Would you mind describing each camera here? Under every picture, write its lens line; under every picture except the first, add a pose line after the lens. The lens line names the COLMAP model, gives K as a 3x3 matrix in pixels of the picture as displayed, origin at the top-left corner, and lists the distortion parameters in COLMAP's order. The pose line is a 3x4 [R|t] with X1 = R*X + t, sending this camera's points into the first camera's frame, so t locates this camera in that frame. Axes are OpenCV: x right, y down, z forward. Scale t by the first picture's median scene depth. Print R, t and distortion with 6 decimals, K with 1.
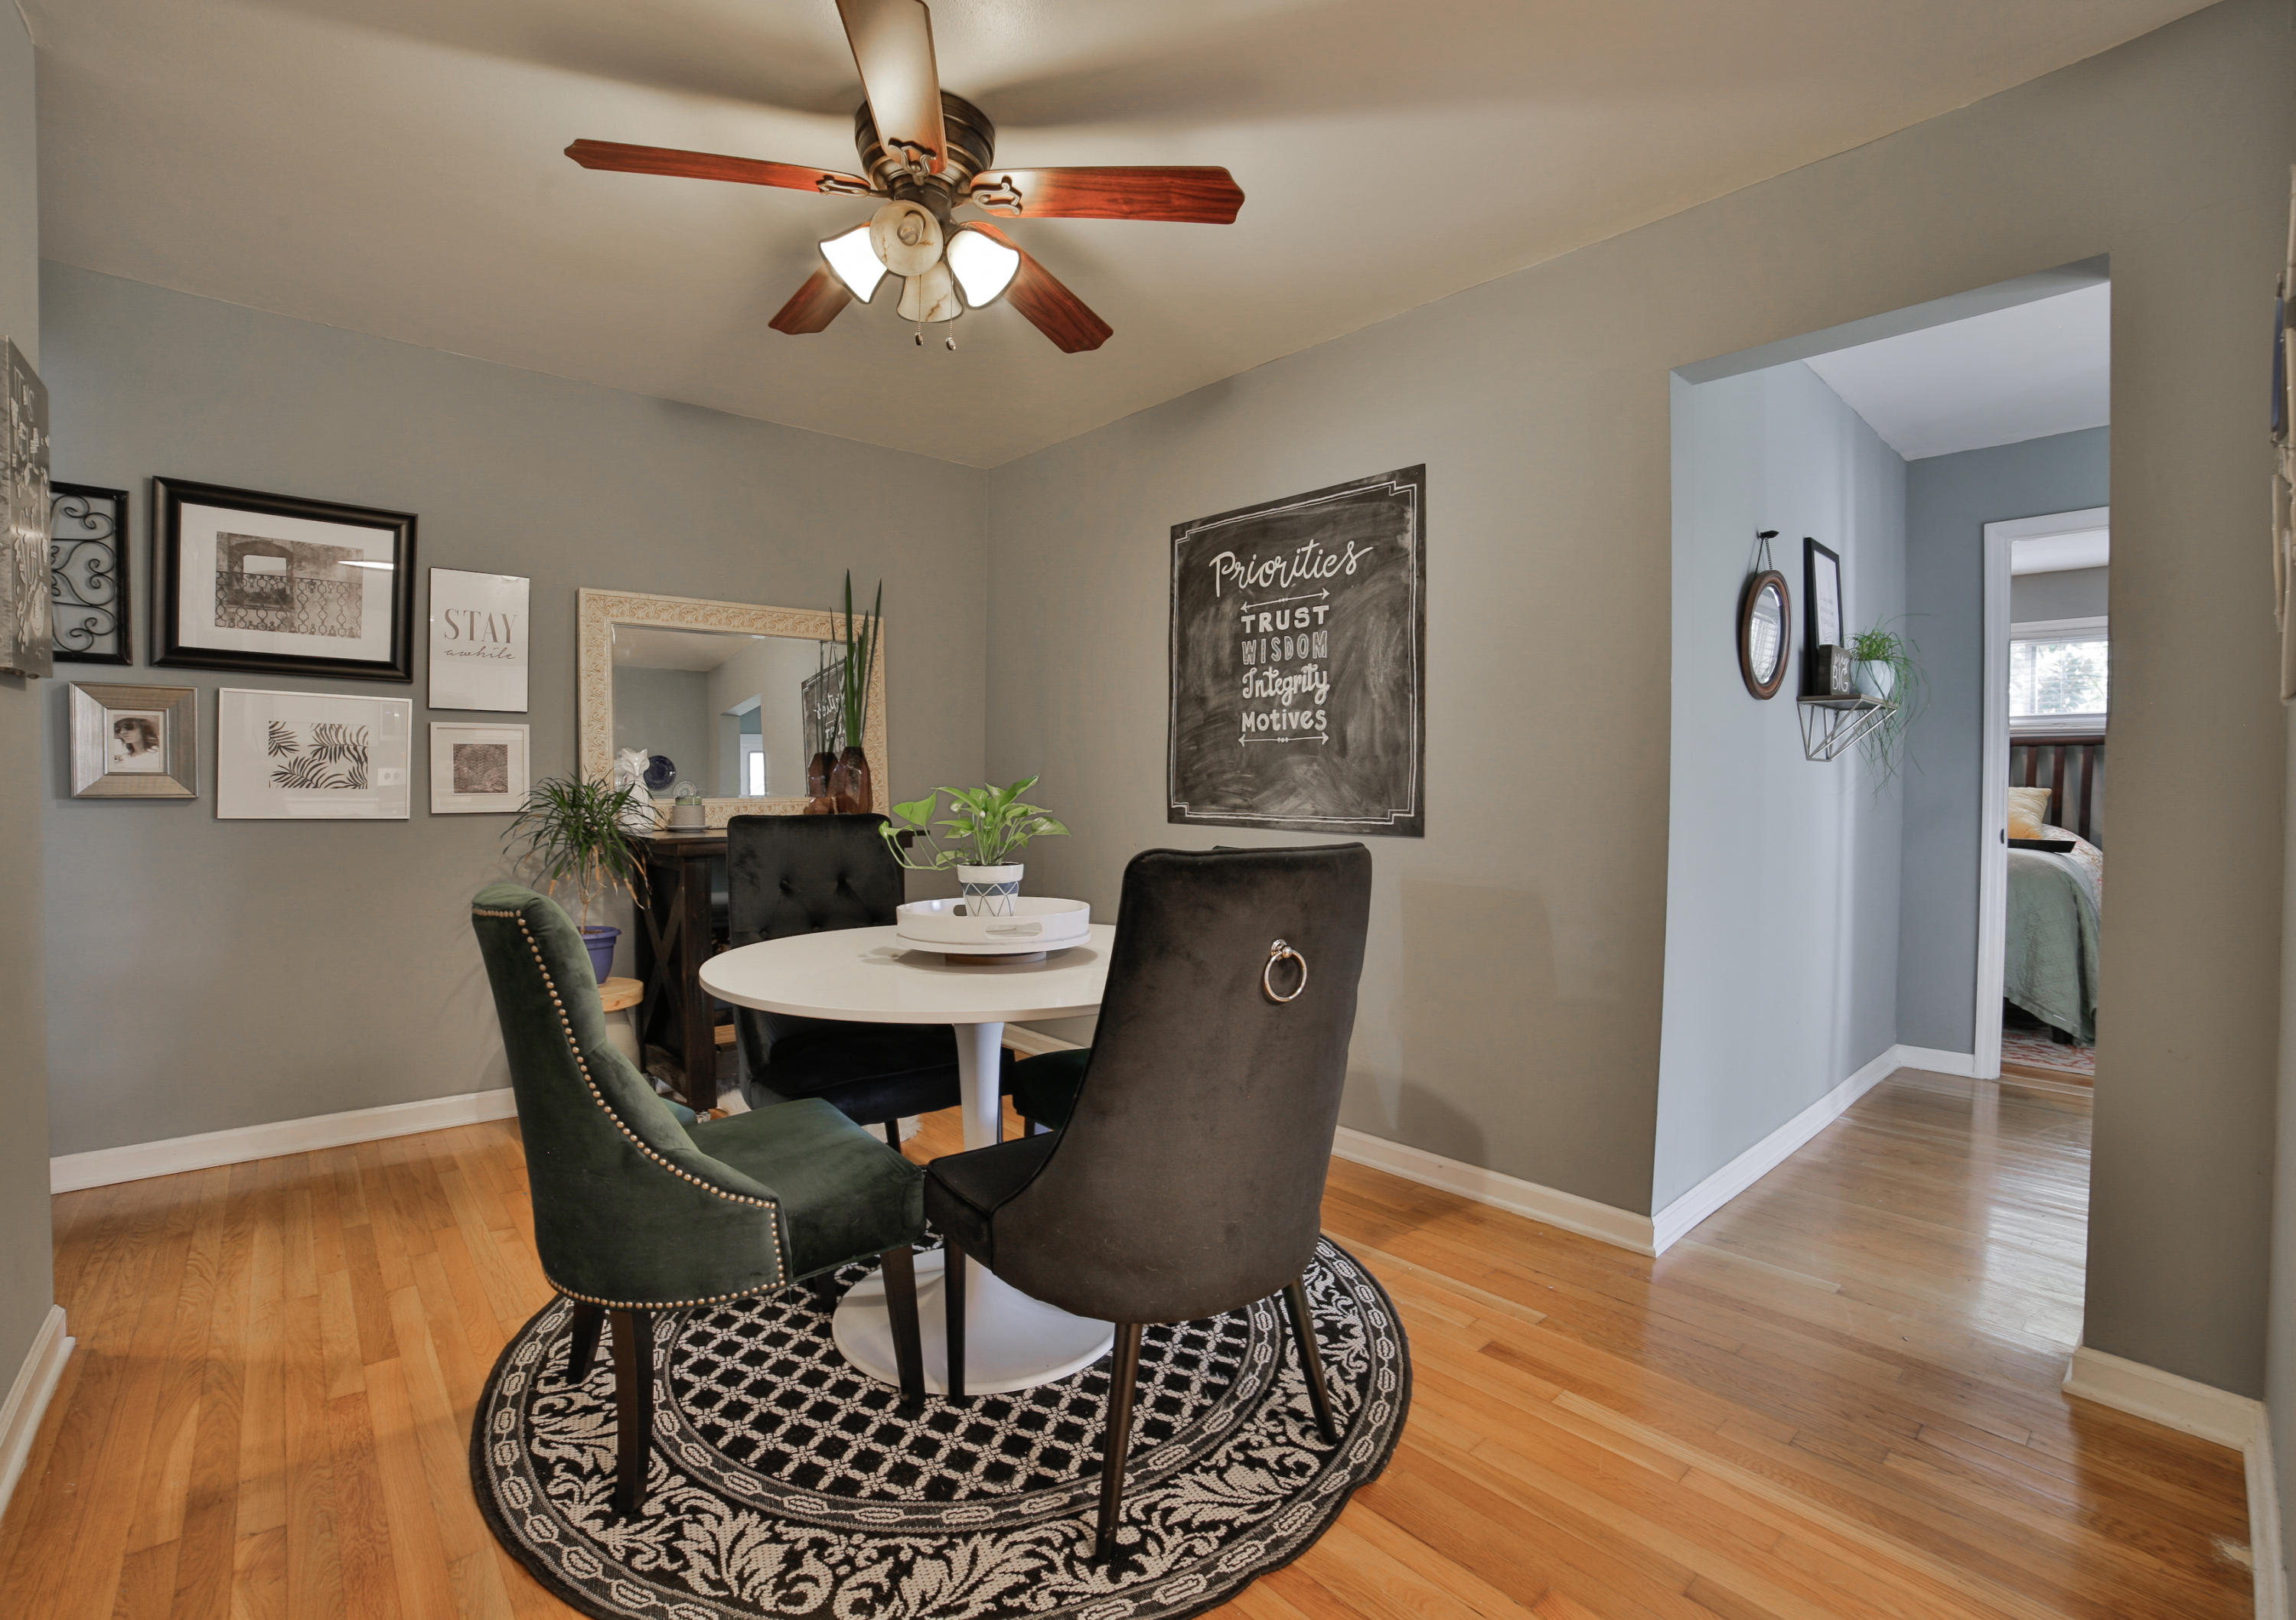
lens RADIAL K [[1052.4, 0, 1154.9], [0, 1052.4, 809.9], [0, 0, 1]] dist [-0.119913, 0.047515]
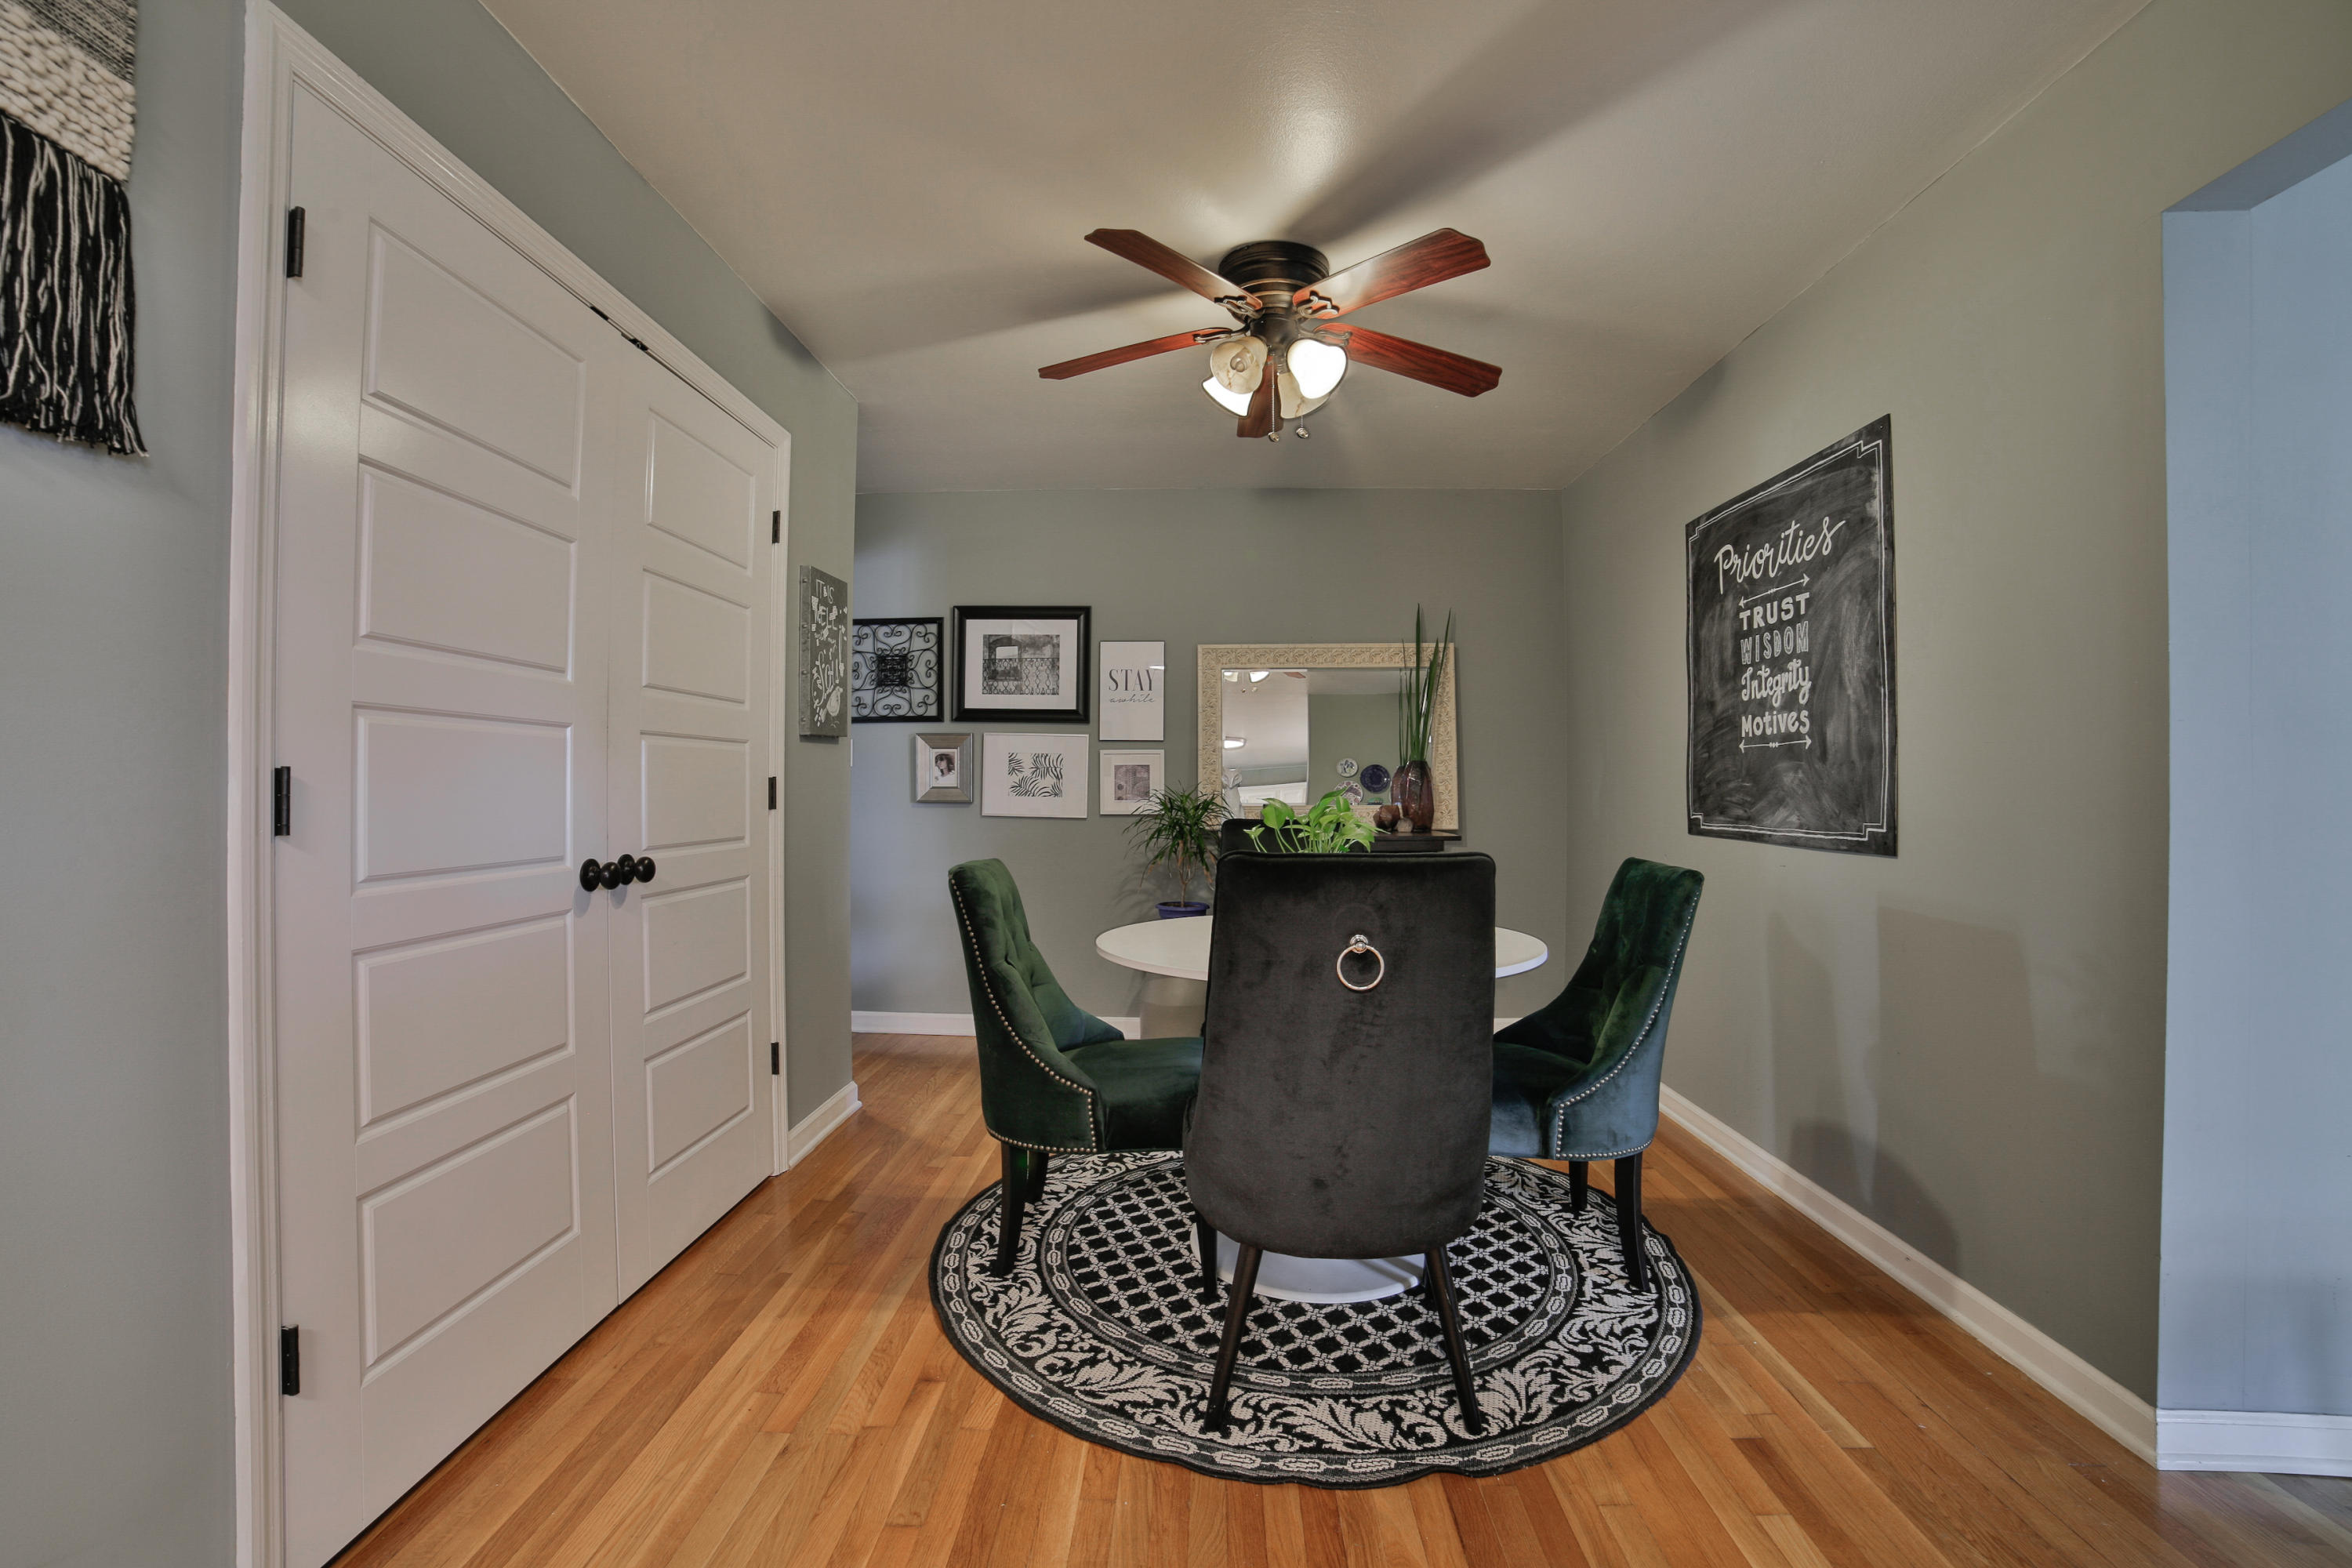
lens RADIAL K [[1018.1, 0, 1162.6], [0, 1018.1, 785.2], [0, 0, 1]] dist [-0.101339, 0.033004]
pose [[0.715398, -0.006722, -0.698685, 0.367979], [-0.015760, 0.999544, -0.025752, -0.002086], [0.698540, 0.029434, 0.714966, 0.028793]]
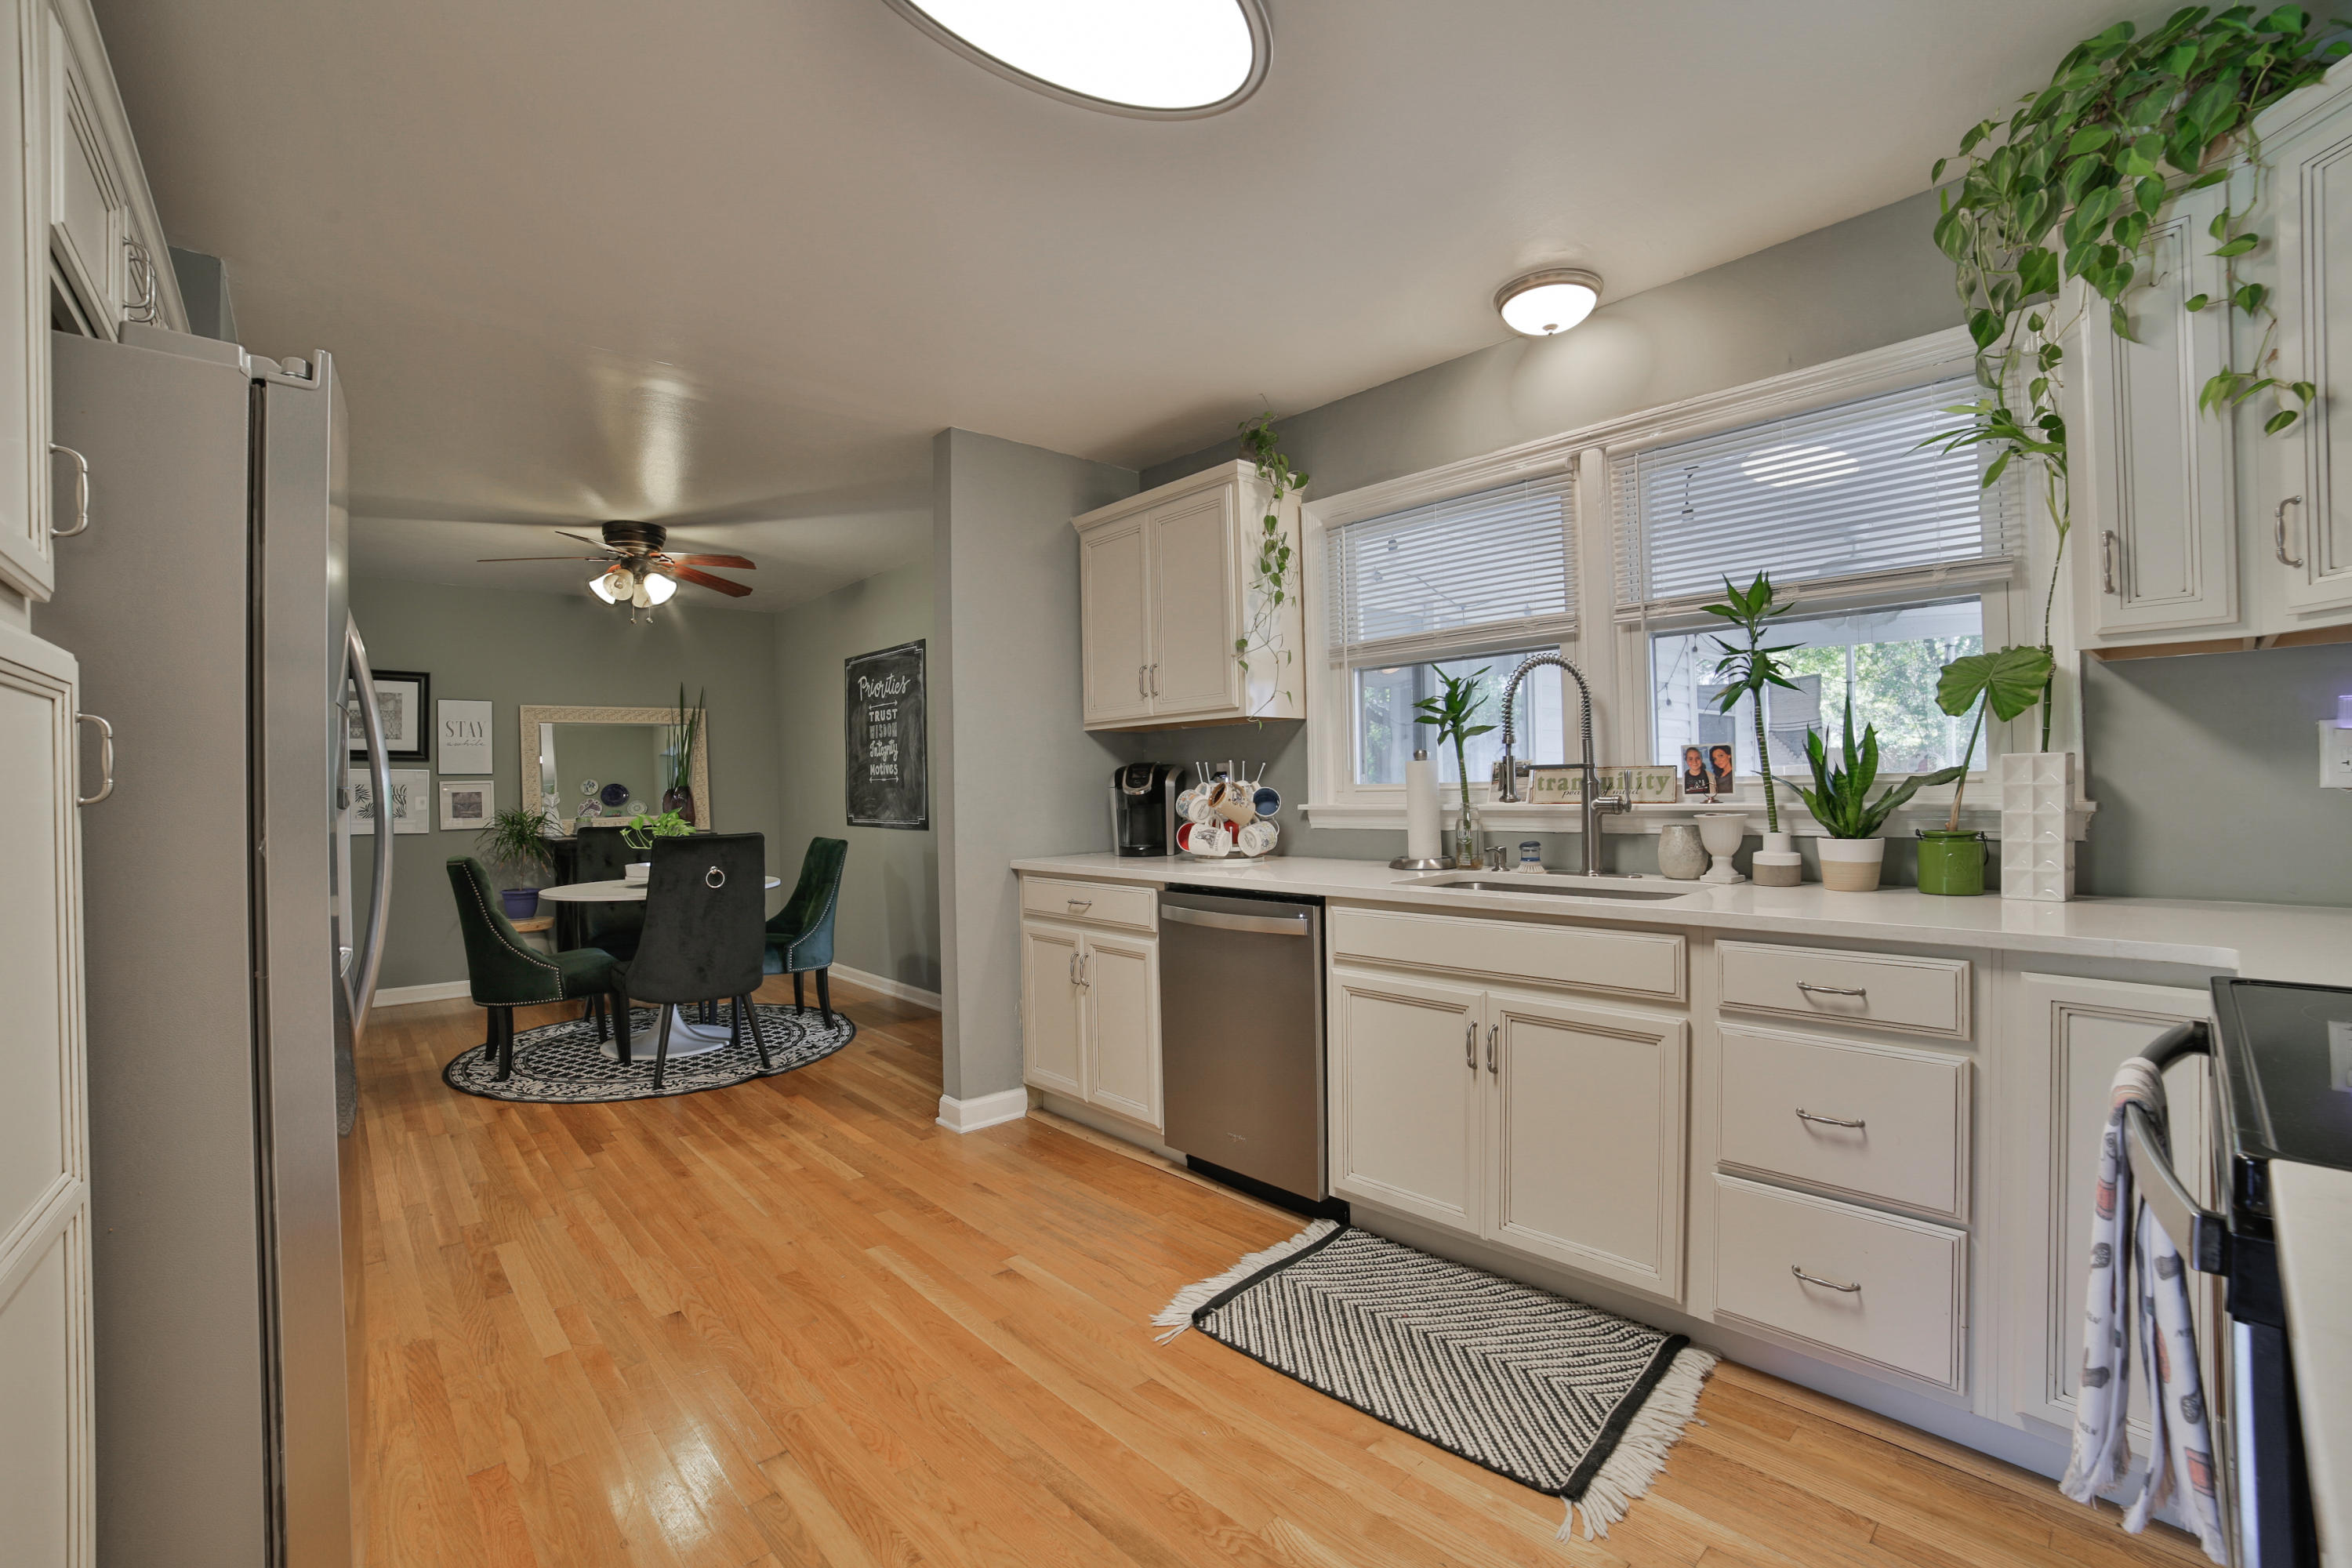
lens RADIAL K [[1018.1, 0, 1162.6], [0, 1018.1, 785.2], [0, 0, 1]] dist [-0.101339, 0.033004]
pose [[0.999627, -0.026361, -0.007116, 0.688396], [0.026173, 0.999337, -0.025313, 0.001435], [0.007778, 0.025117, 0.999654, -0.867138]]
